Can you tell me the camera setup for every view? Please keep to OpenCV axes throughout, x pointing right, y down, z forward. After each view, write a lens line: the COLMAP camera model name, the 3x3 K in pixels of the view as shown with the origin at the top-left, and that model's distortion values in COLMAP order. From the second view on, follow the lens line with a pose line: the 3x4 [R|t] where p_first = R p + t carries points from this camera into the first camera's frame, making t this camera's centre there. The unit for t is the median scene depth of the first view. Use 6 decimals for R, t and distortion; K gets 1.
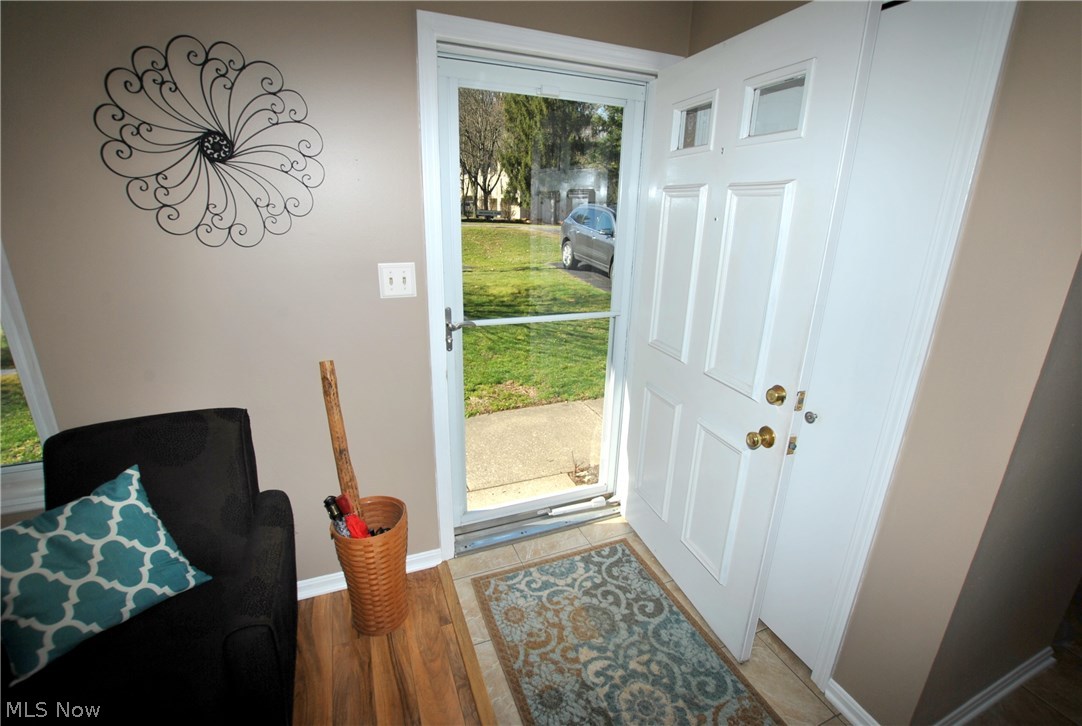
lens RADIAL K [[478.3, 0, 550.1], [0, 478.3, 357.0], [0, 0, 1]] dist [-0.025253, 0.000156]
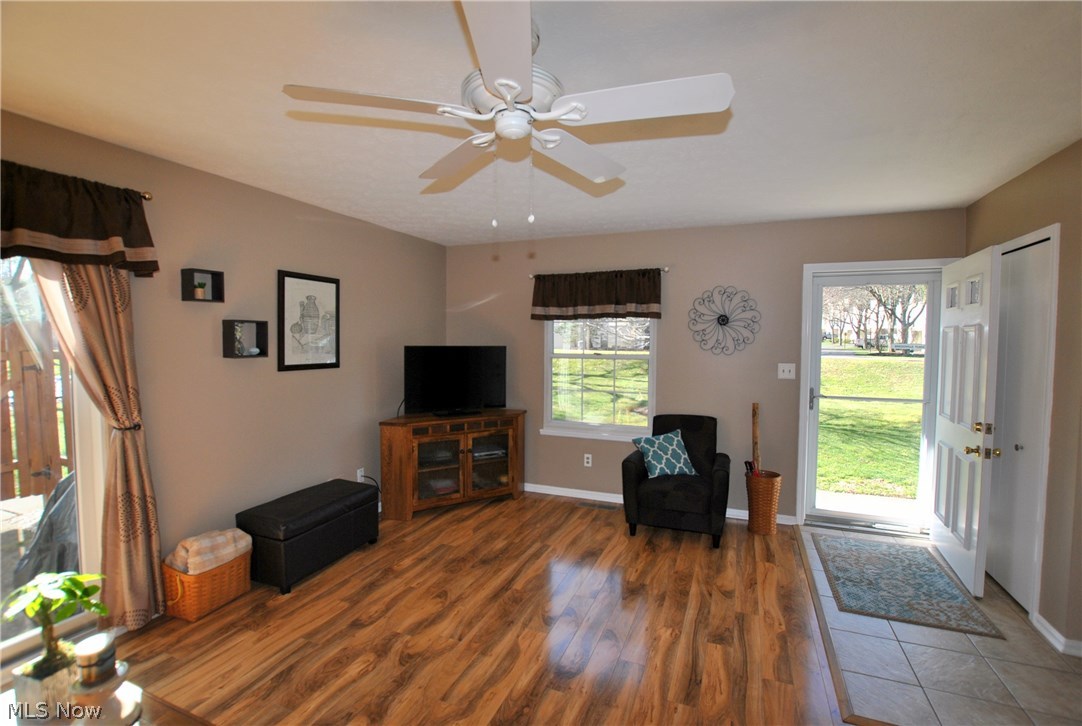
lens RADIAL K [[478.3, 0, 550.1], [0, 478.3, 357.0], [0, 0, 1]] dist [-0.025253, 0.000156]
pose [[0.709215, 0.006201, -0.704965, 0.388970], [-0.196975, 0.961881, -0.189701, 0.347814], [0.676916, 0.273399, 0.683402, -1.081147]]
